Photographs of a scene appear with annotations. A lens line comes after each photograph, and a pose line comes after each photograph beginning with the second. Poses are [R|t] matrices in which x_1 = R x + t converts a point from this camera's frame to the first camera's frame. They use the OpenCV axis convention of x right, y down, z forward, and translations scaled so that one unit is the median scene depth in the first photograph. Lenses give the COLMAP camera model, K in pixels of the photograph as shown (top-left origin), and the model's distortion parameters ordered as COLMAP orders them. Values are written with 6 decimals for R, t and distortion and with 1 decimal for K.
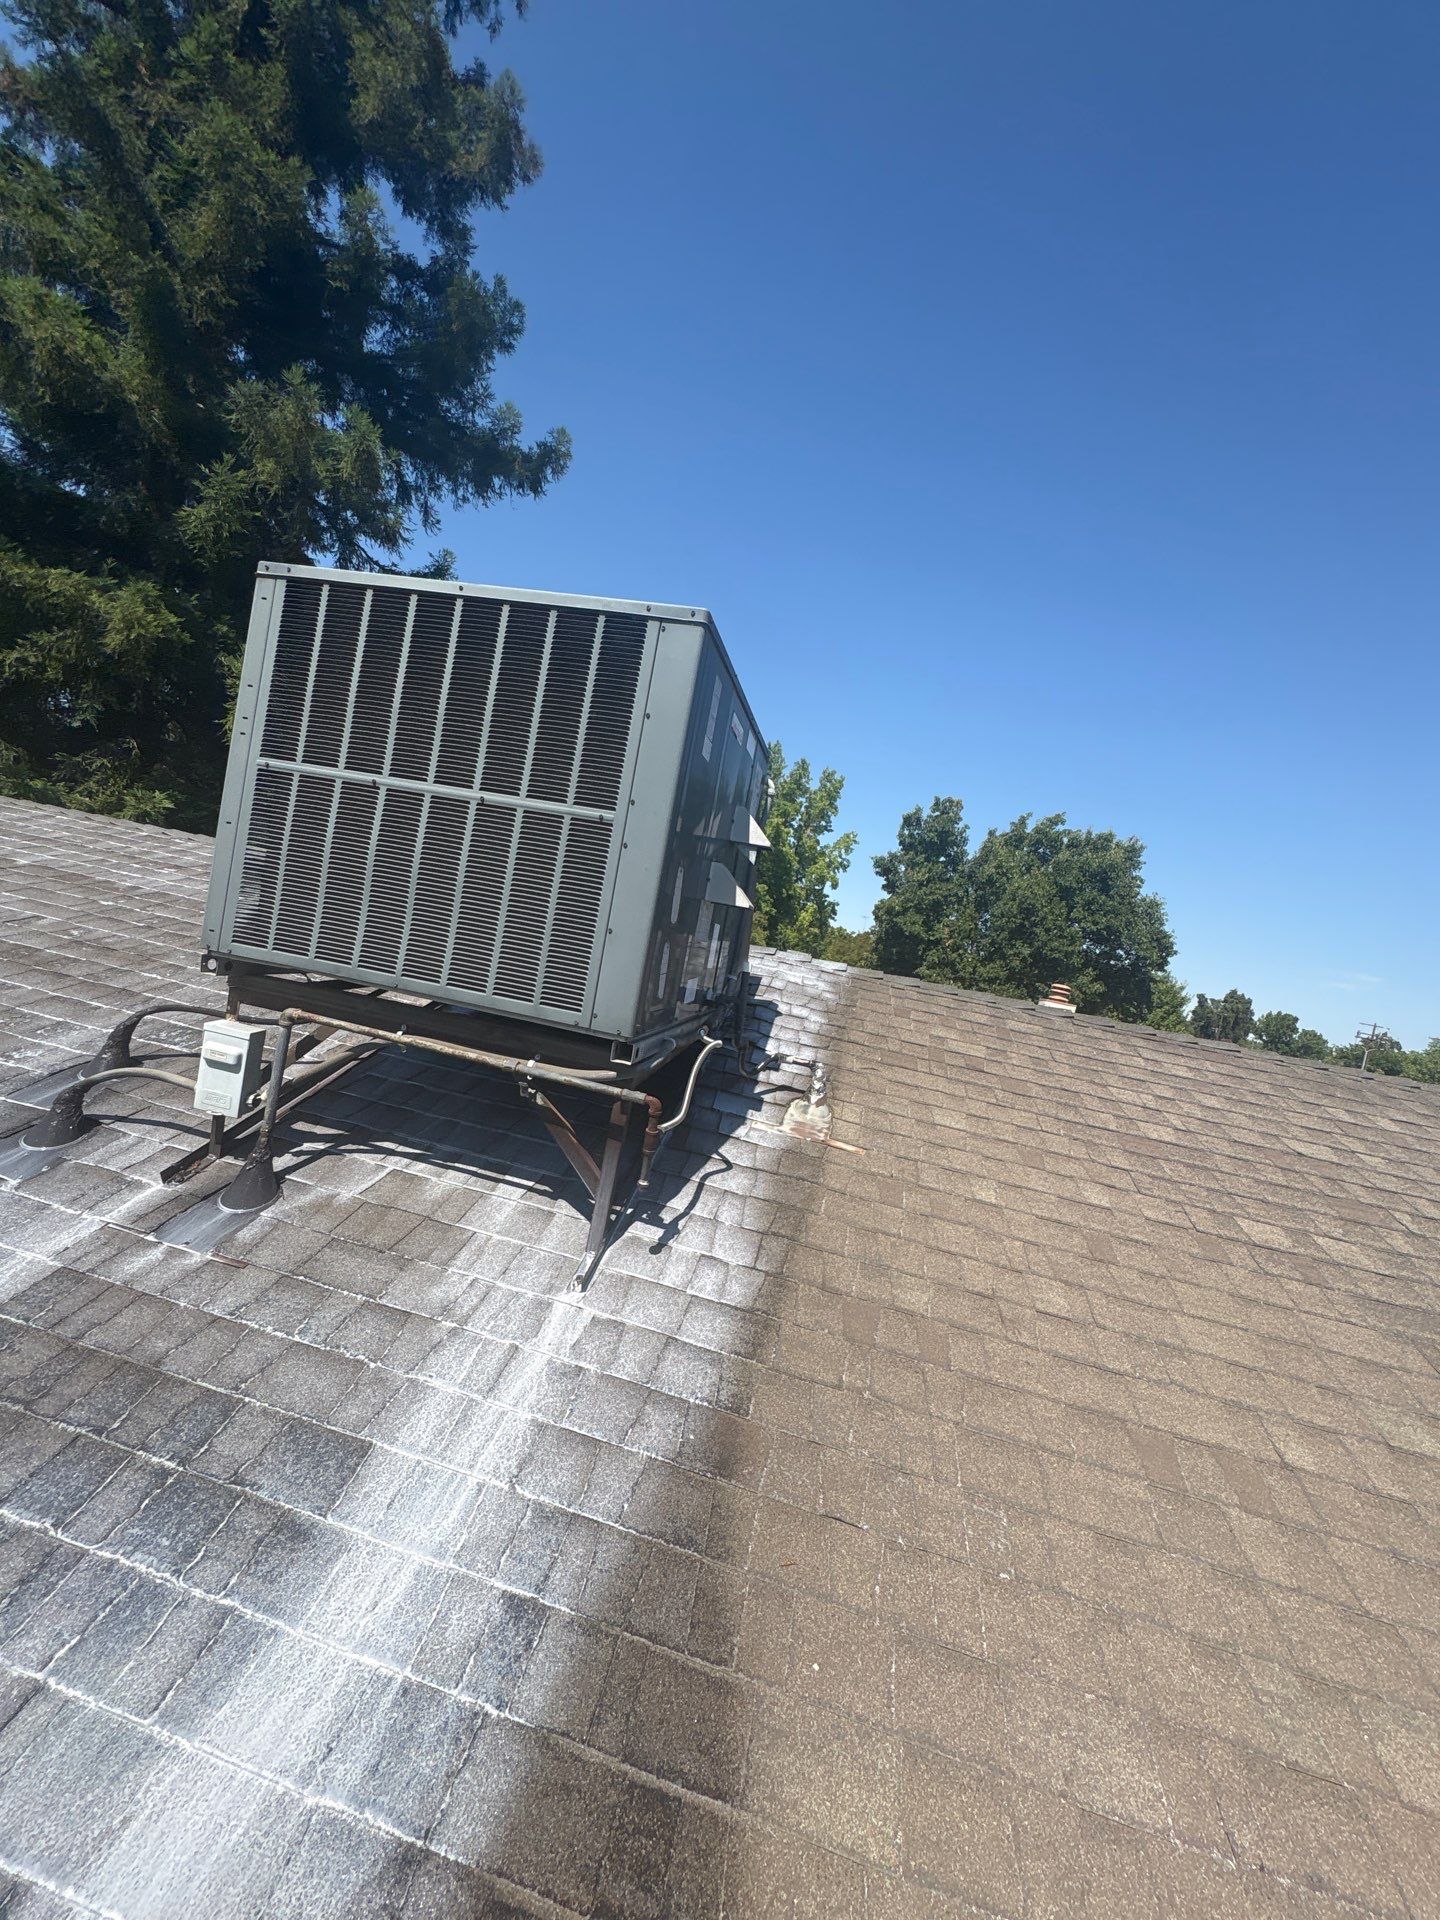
lens RADIAL K [[765.1, 0, 724.6], [0, 765.1, 959.1], [0, 0, 1]] dist [0.002976, -0.001948]
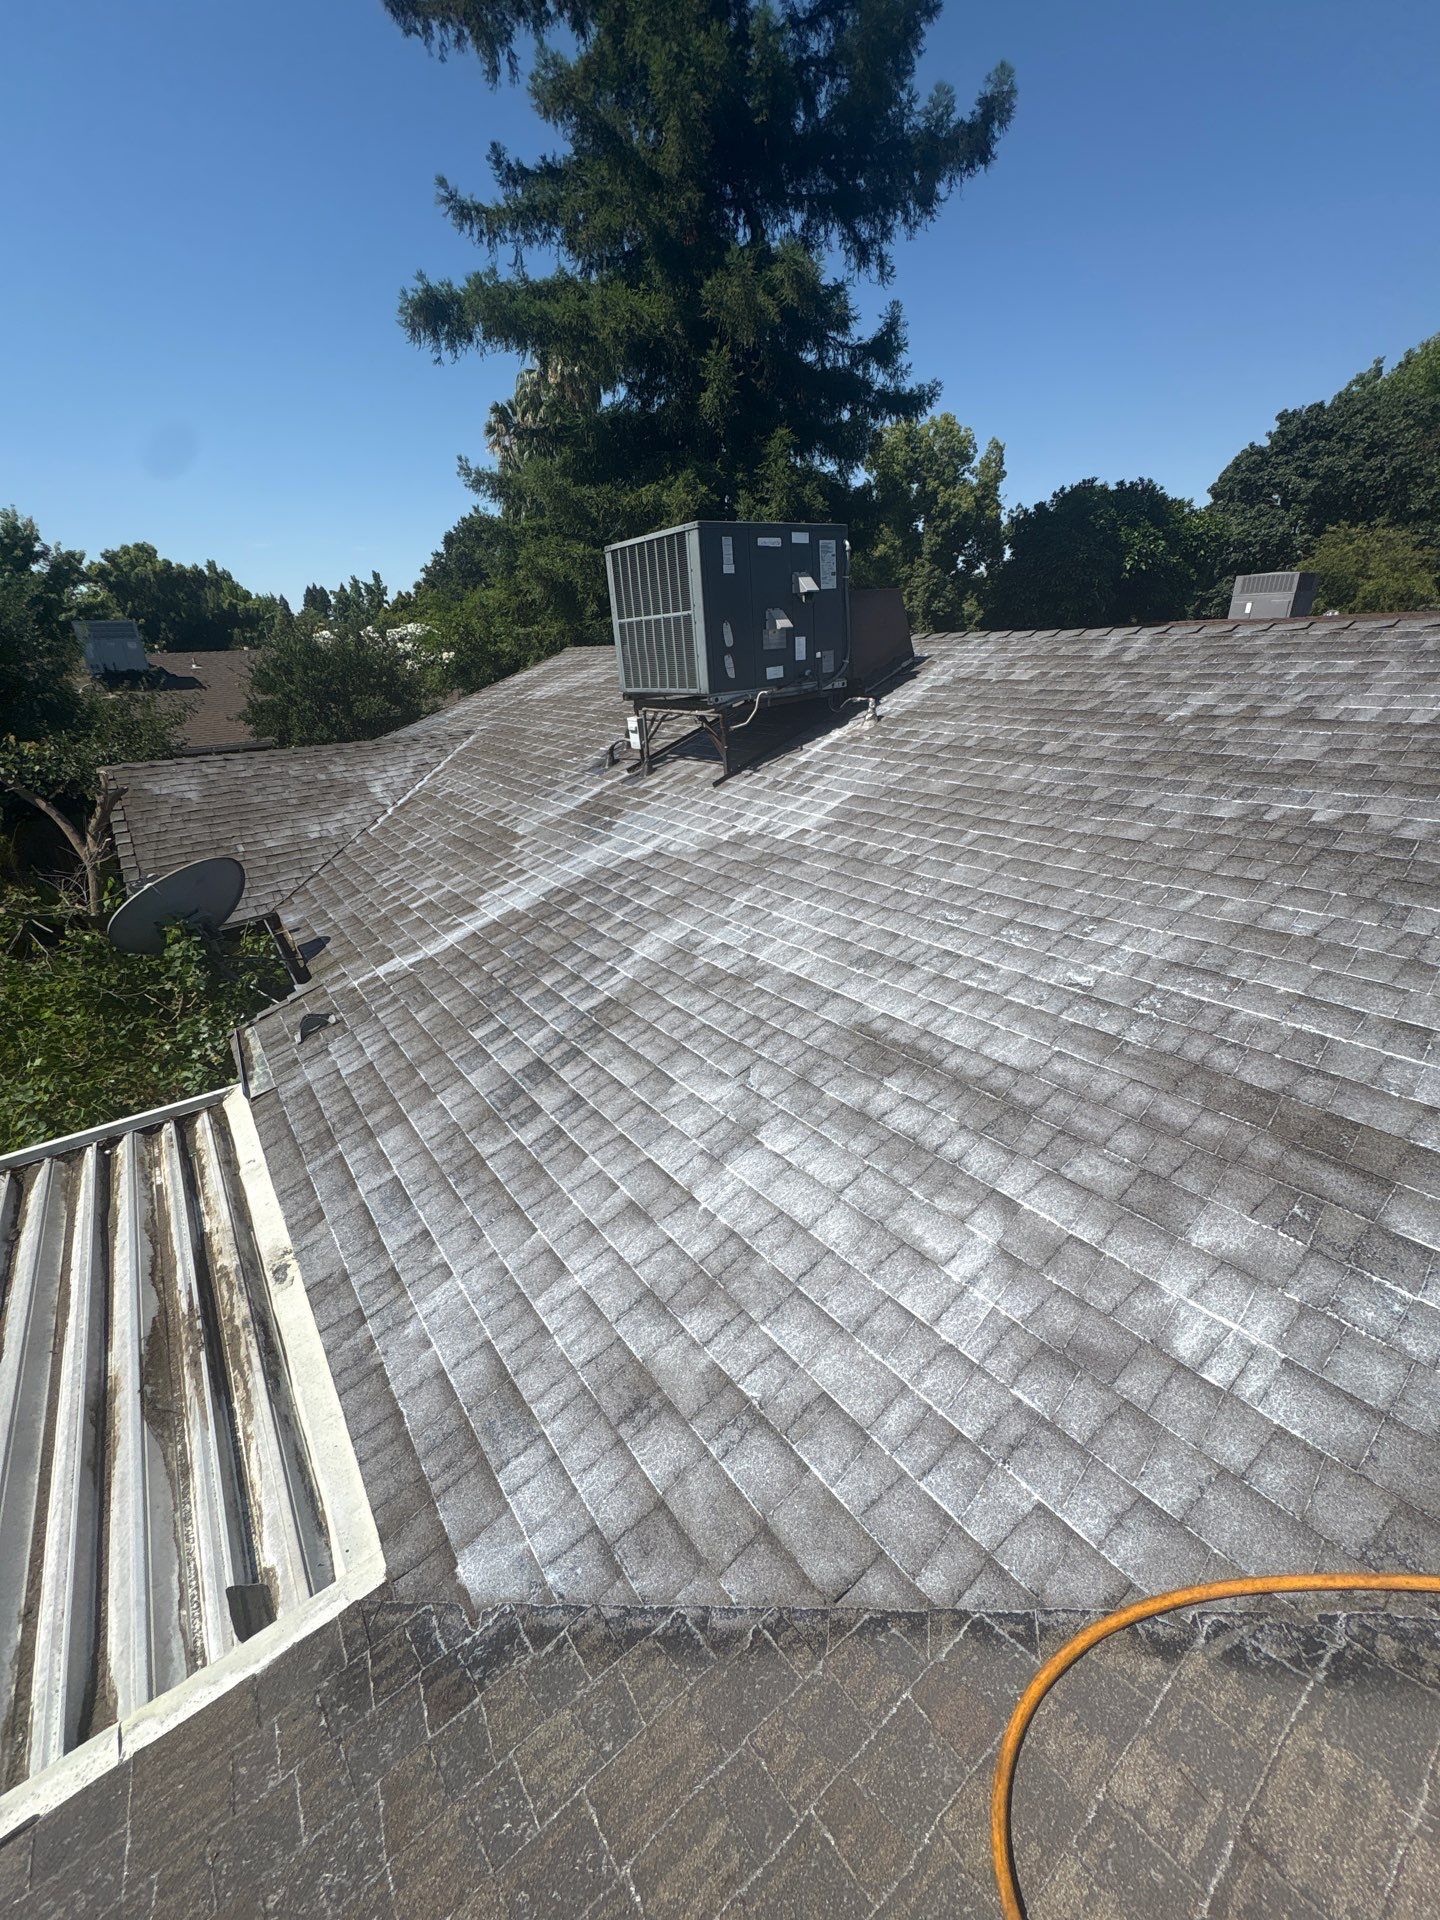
lens RADIAL K [[765.1, 0, 717.2], [0, 765.1, 959.2], [0, 0, 1]] dist [0.002976, -0.001948]
pose [[0.698959, 0.055706, -0.712989, 0.266293], [0.171704, 0.954729, 0.242919, 0.048155], [0.694244, -0.292214, 0.657751, -0.152250]]
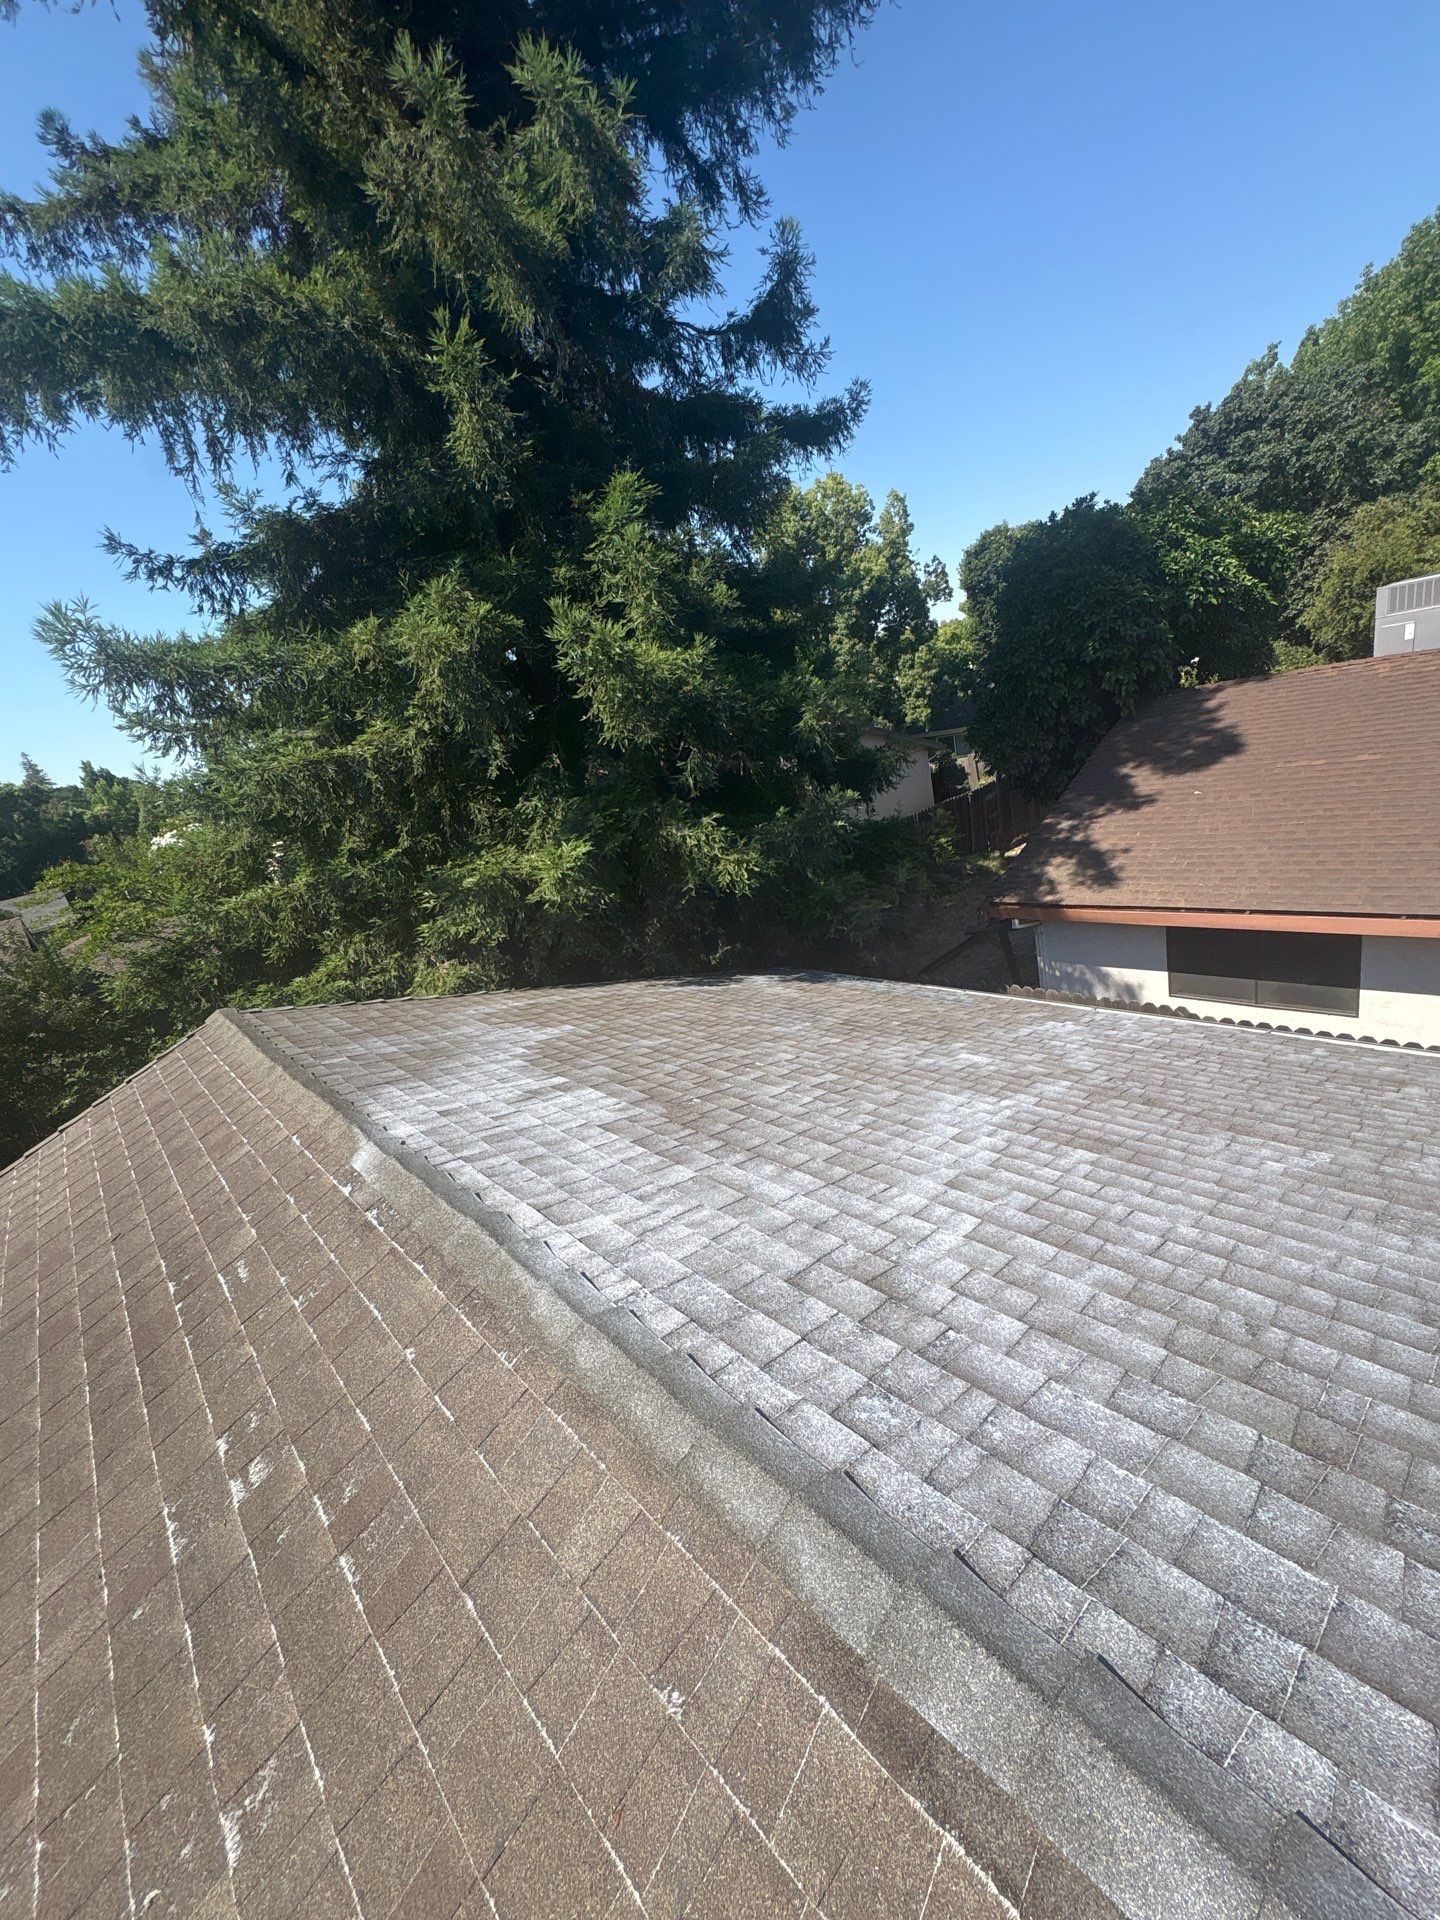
lens RADIAL K [[765.1, 0, 716.2], [0, 765.1, 963.0], [0, 0, 1]] dist [0.002976, -0.001948]
pose [[0.717289, -0.153895, -0.679568, -0.078628], [0.351699, 0.921911, 0.162445, -0.111831], [0.601502, -0.355523, 0.715402, 0.314774]]
